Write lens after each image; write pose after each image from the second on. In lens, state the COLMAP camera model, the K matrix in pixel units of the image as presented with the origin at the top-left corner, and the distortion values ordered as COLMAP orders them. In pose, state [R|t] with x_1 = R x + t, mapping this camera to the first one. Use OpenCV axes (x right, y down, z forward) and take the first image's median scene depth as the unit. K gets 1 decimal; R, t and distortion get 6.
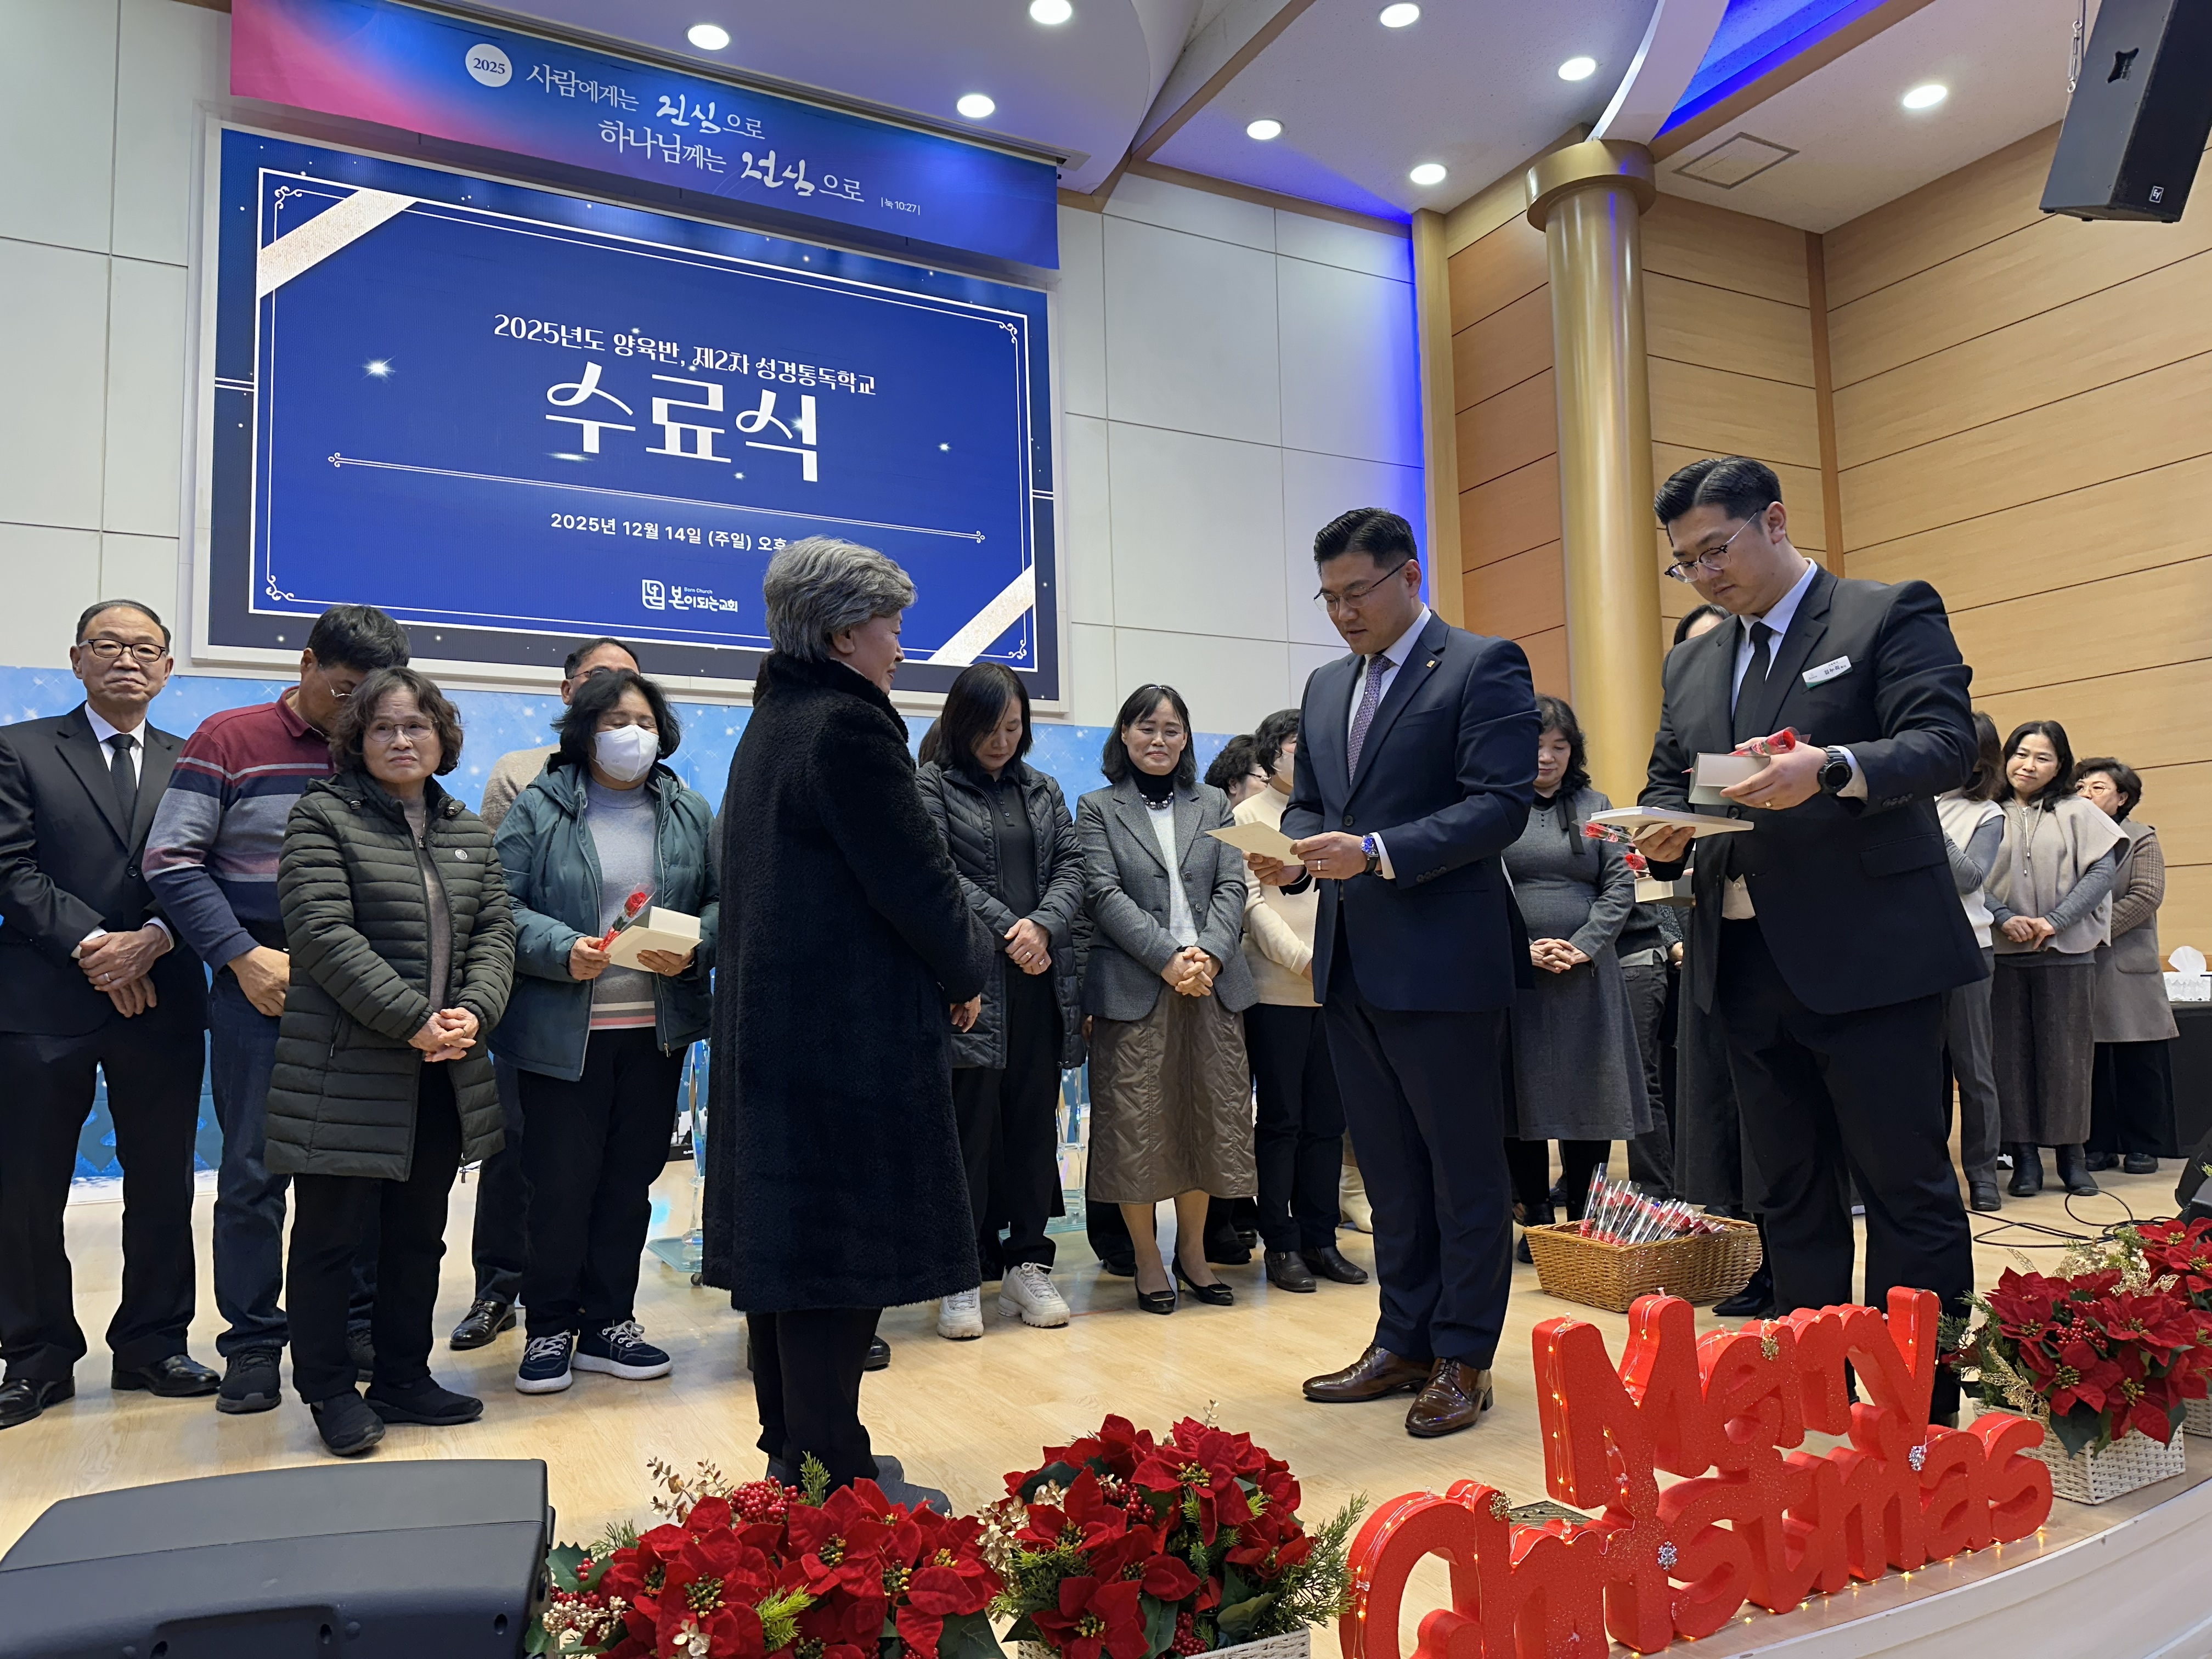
lens RADIAL K [[1562.2, 0, 1106.0], [0, 1562.2, 829.5], [0, 0, 1]] dist [0.141833, -0.276958]
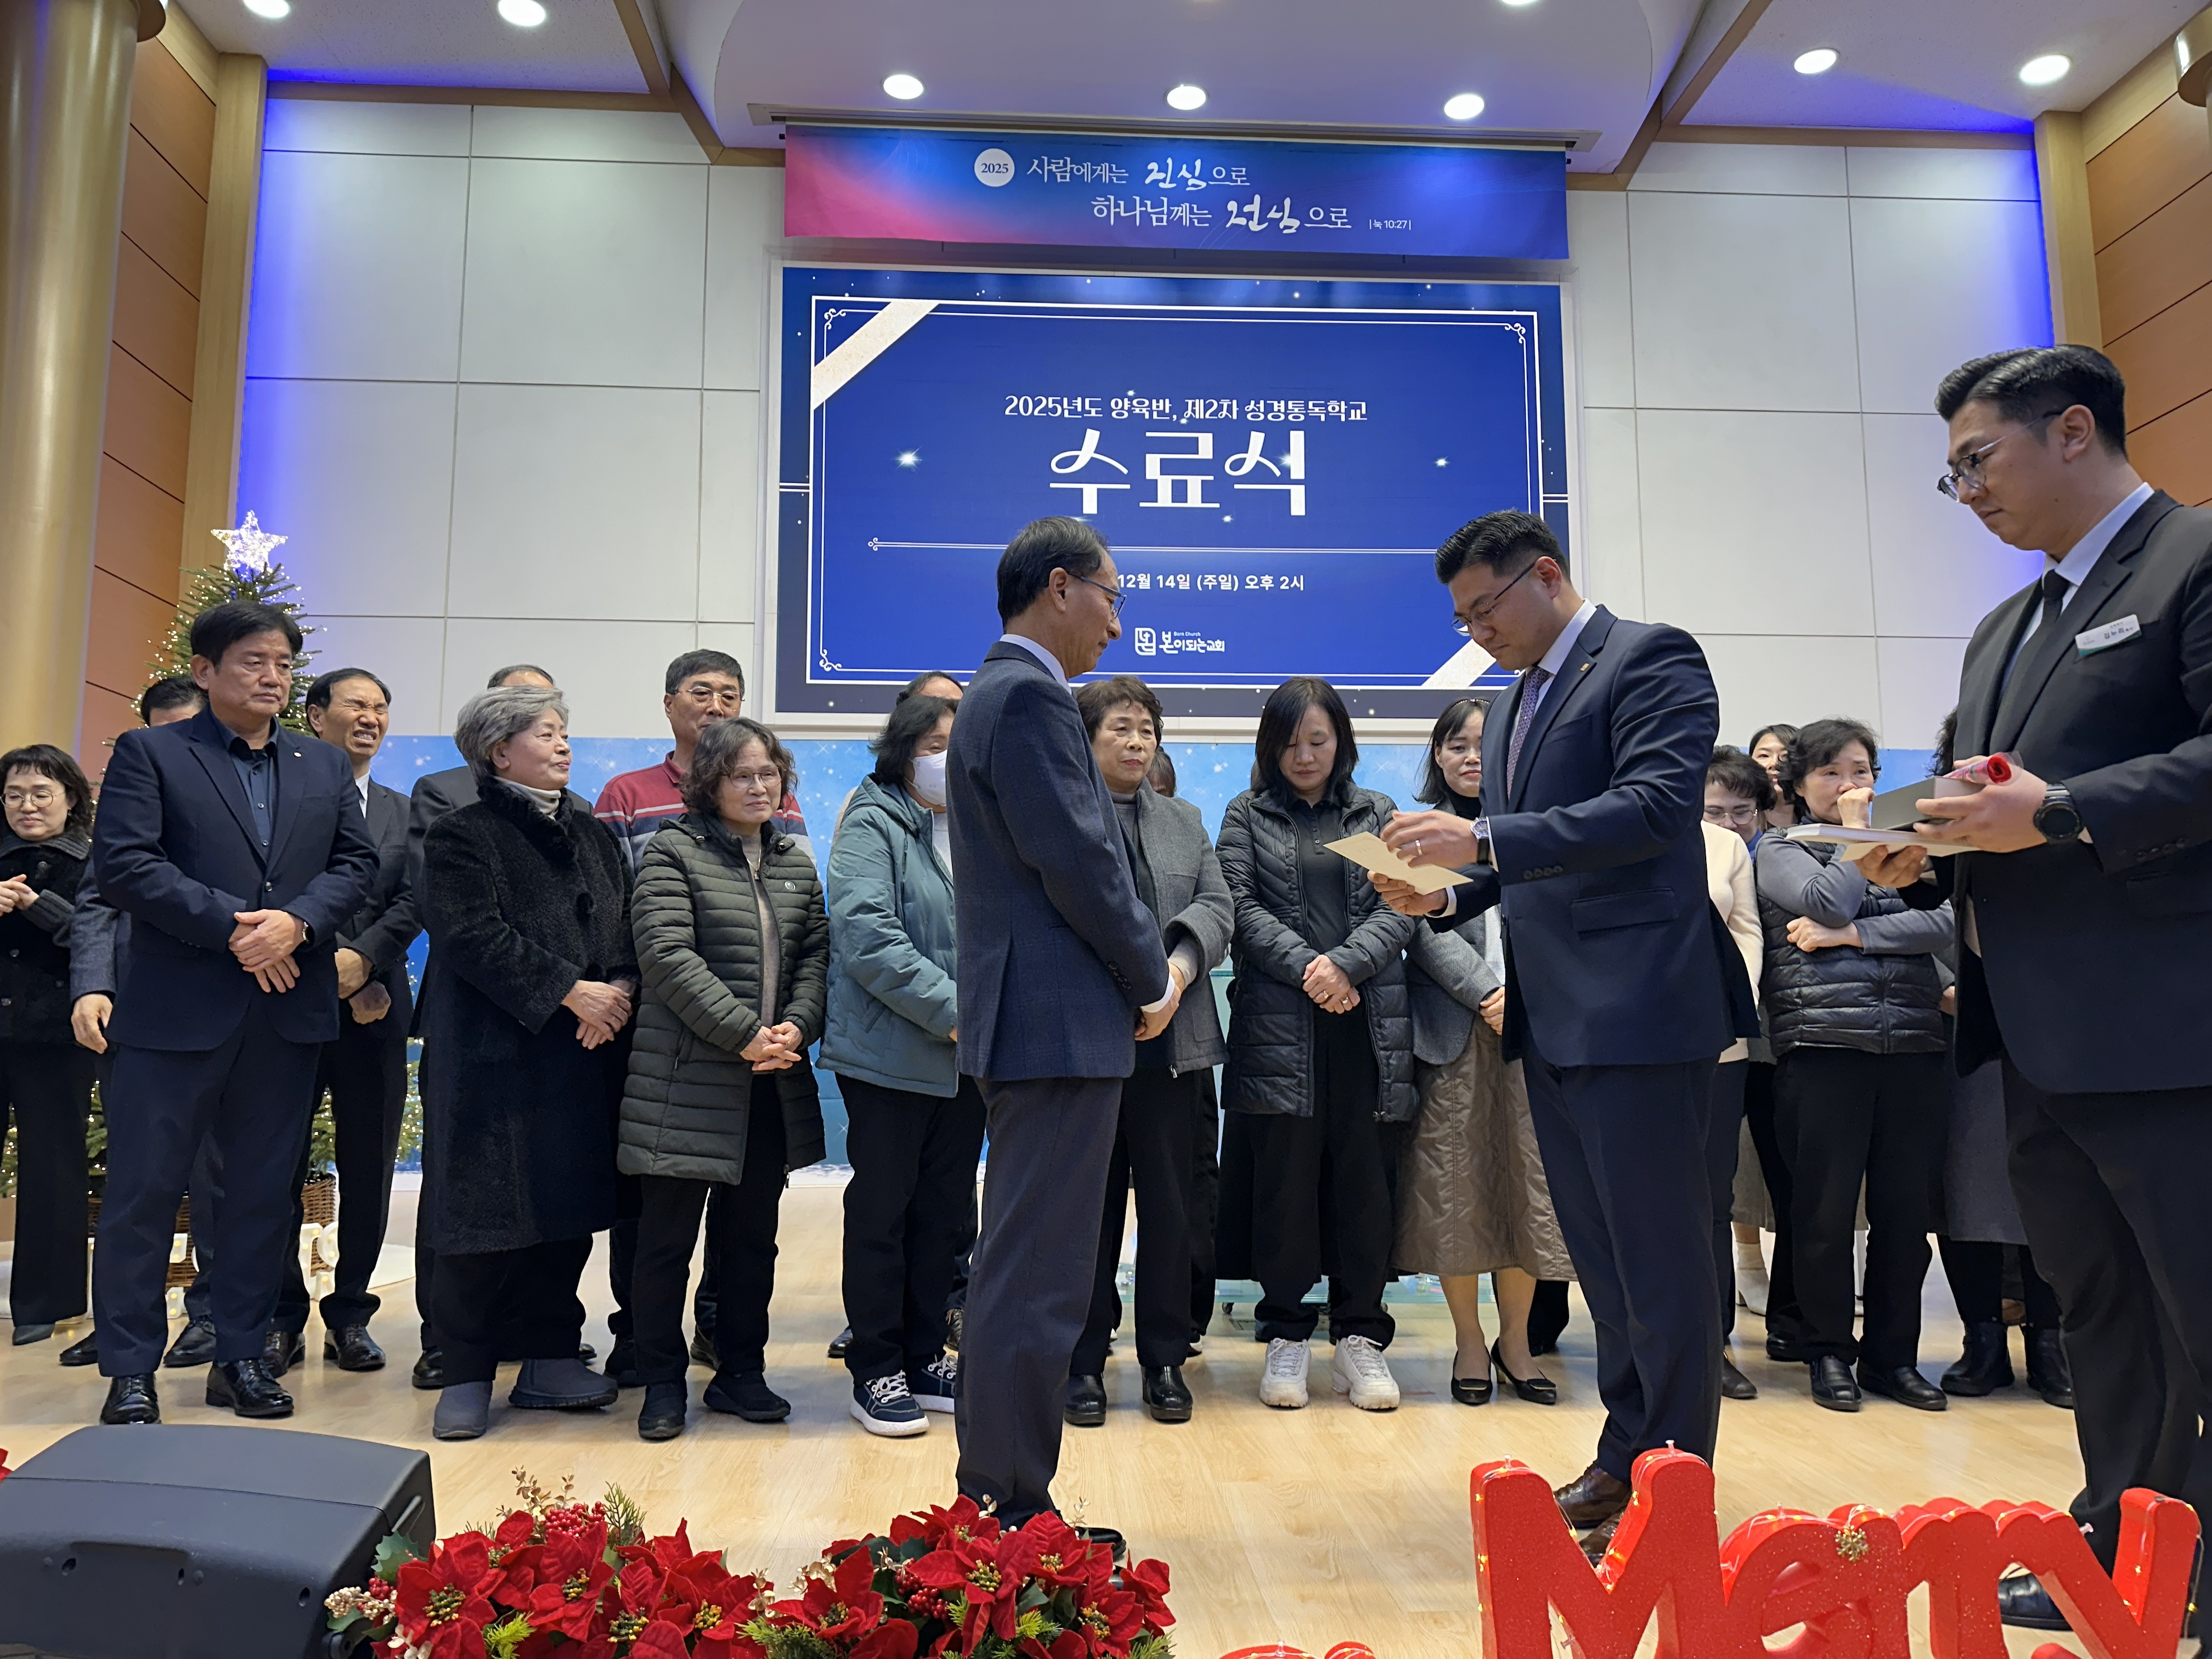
lens RADIAL K [[1547.9, 0, 1101.0], [0, 1547.9, 835.3], [0, 0, 1]] dist [0.124522, -0.177388]
pose [[0.905296, -0.022340, -0.424193, 0.117090], [0.013655, 0.999631, -0.023503, 0.003548], [0.424561, 0.015485, 0.905267, 0.056589]]
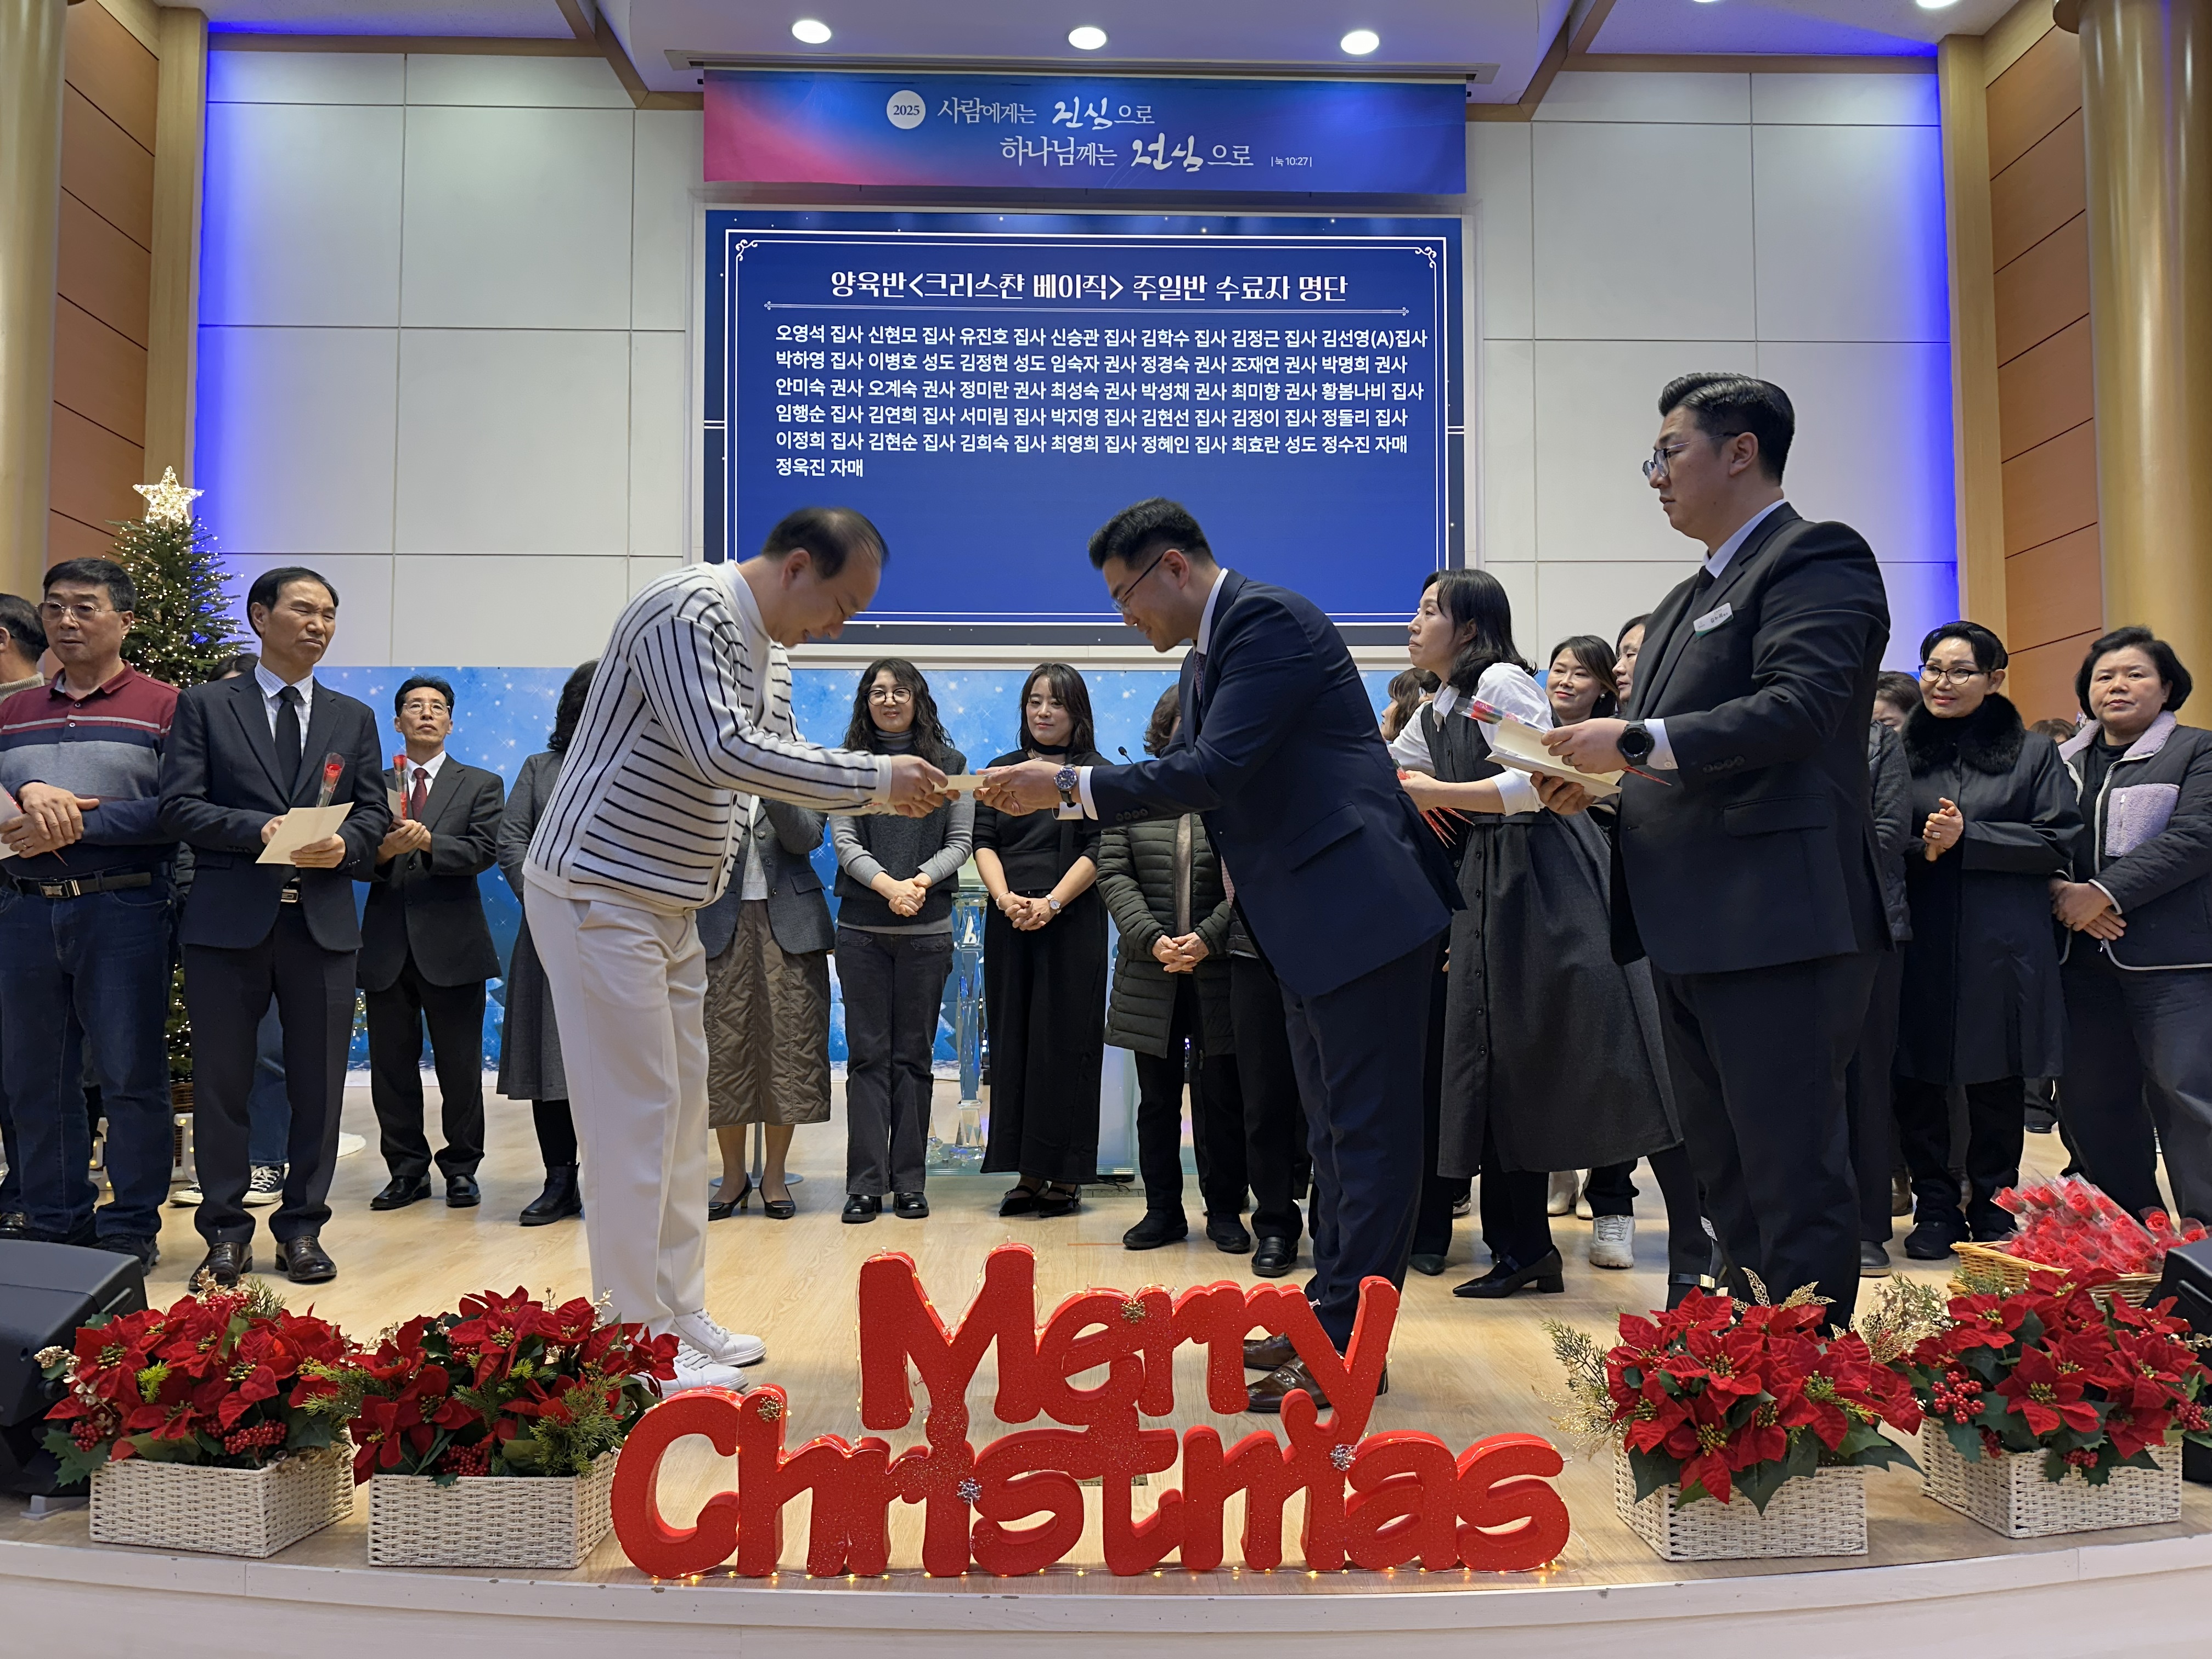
lens RADIAL K [[1577.1, 0, 1113.4], [0, 1577.1, 831.5], [0, 0, 1]] dist [0.041926, -0.043706]
pose [[0.894397, -0.002996, -0.447264, 0.227759], [0.017716, 0.999430, 0.028732, 0.000387], [0.446923, -0.033622, 0.893941, 0.039862]]
